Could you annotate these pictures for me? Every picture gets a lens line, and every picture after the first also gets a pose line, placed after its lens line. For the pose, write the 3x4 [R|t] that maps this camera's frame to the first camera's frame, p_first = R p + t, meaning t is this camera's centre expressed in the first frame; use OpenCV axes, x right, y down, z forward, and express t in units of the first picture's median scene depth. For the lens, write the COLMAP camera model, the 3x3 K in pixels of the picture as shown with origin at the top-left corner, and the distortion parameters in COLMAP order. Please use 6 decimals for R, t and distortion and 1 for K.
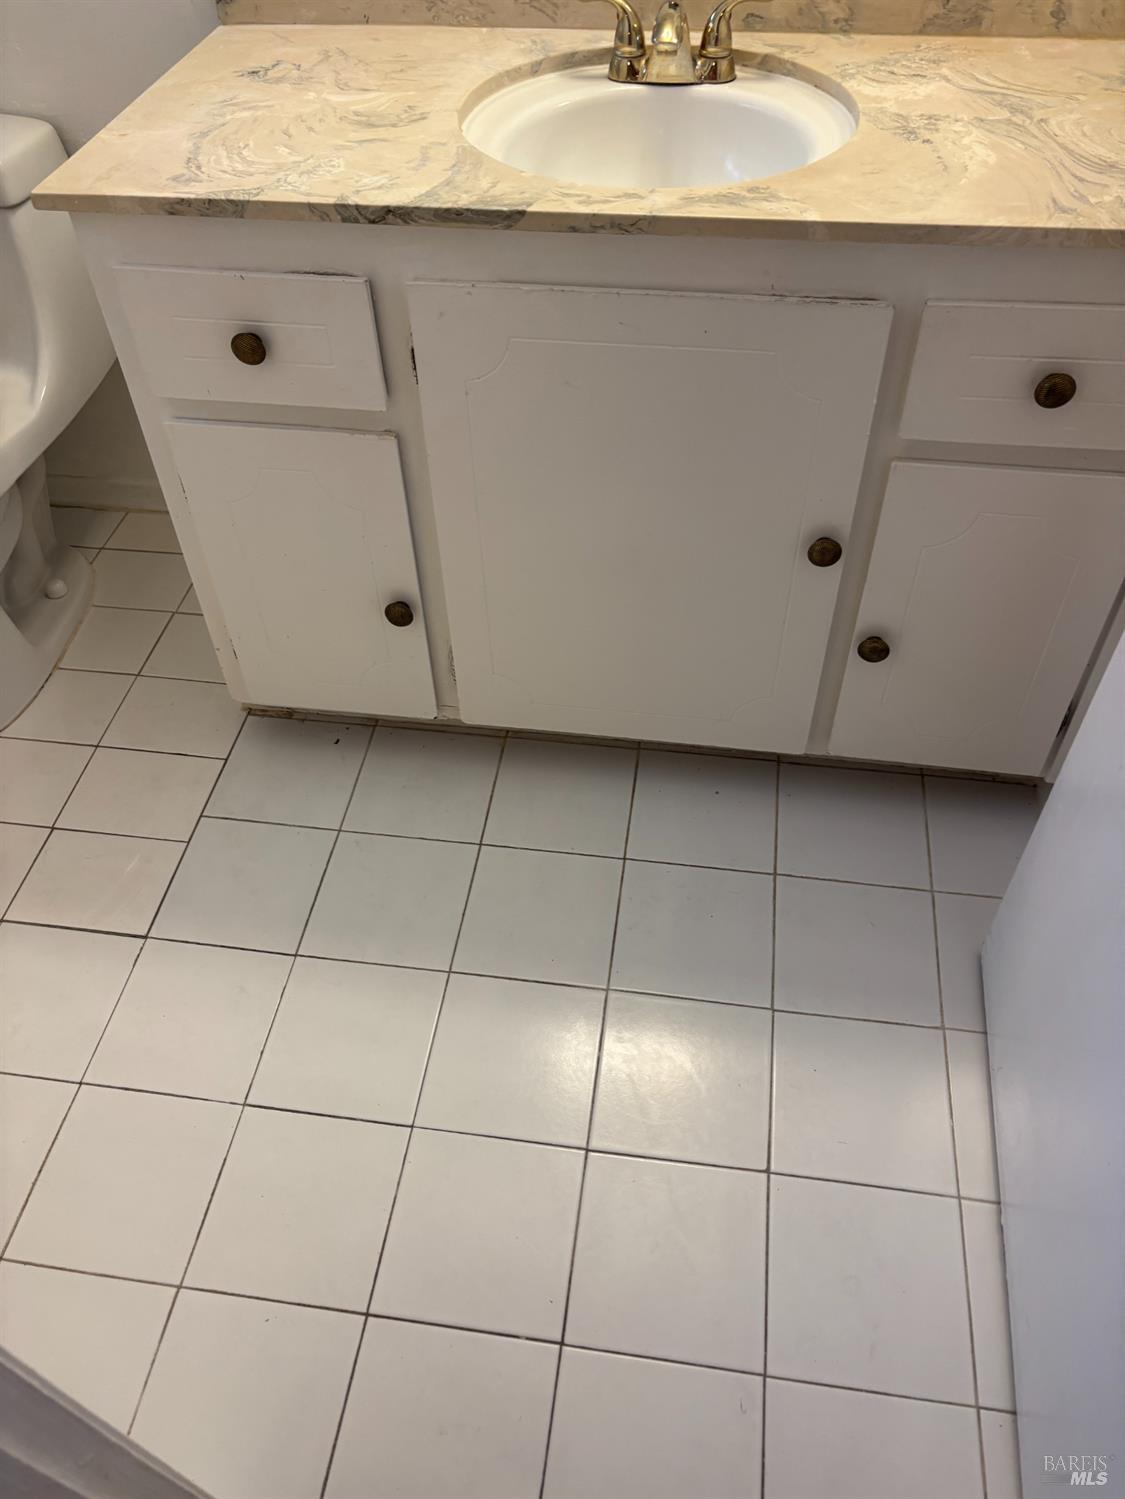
lens RADIAL K [[1128.9, 0, 550.2], [0, 1128.9, 743.9], [0, 0, 1]] dist [0.067172, -0.082285]
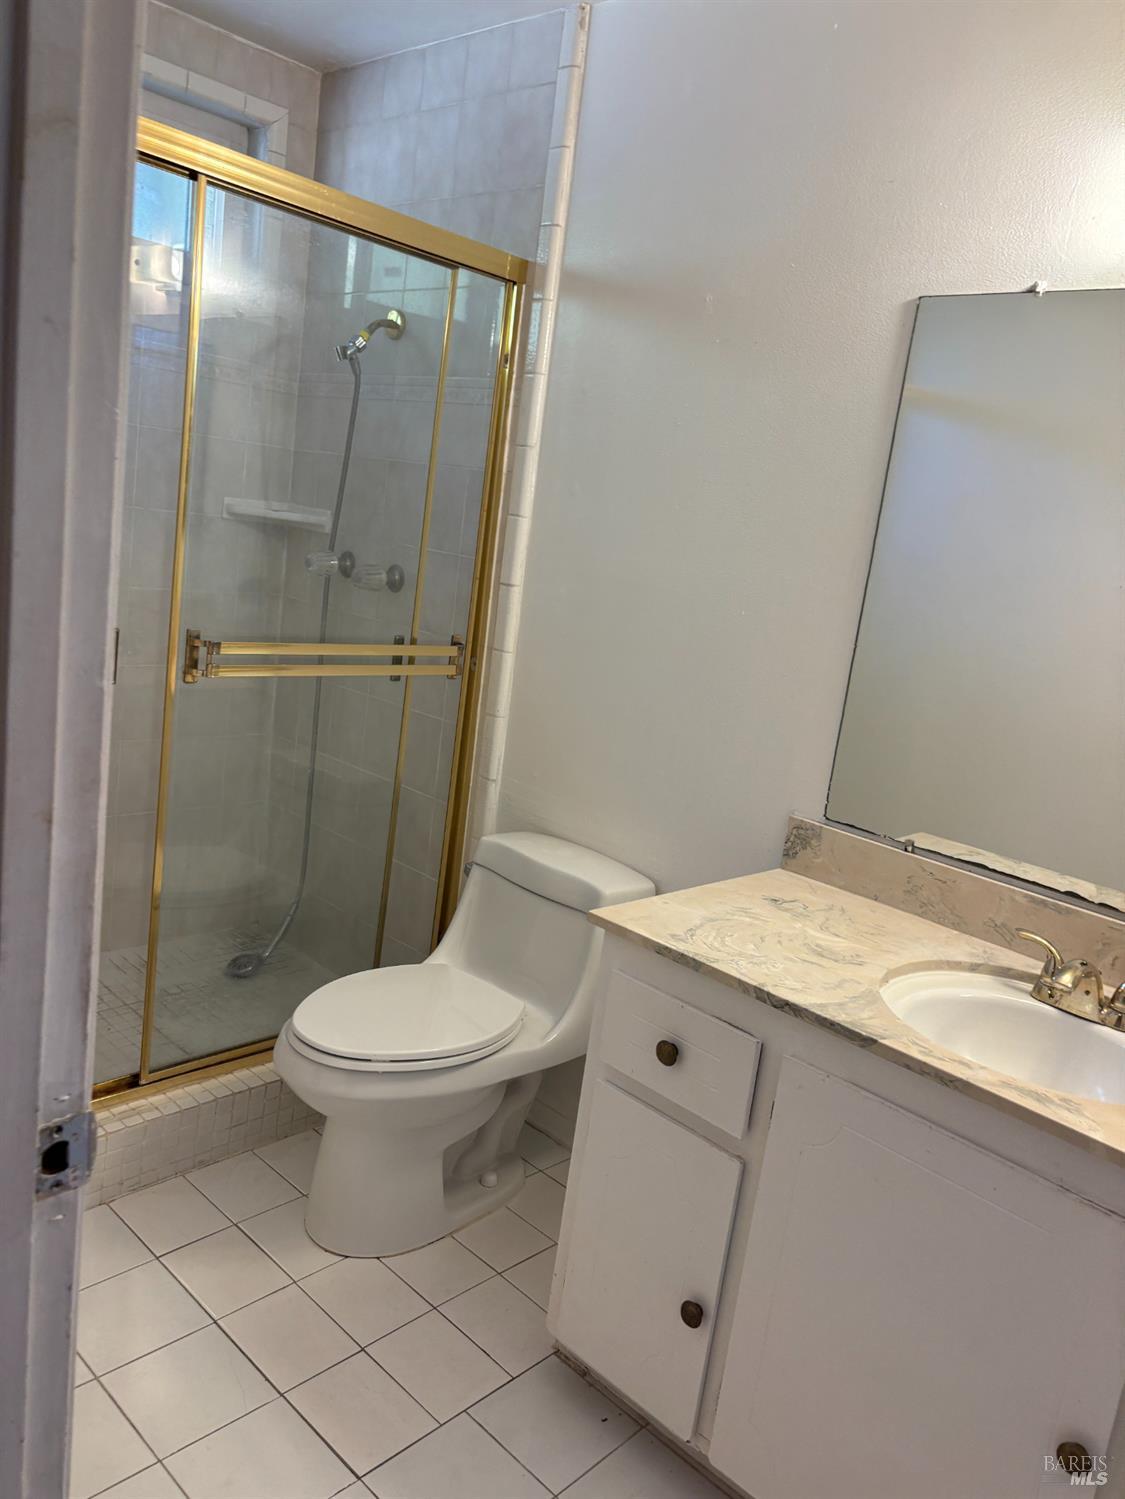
lens RADIAL K [[1128.9, 0, 547.2], [0, 1128.9, 762.1], [0, 0, 1]] dist [0.067172, -0.082285]
pose [[0.798092, 0.250702, -0.547903, 0.263037], [-0.531231, 0.721872, -0.443502, 0.074938], [0.284329, 0.645018, 0.709301, -0.214207]]
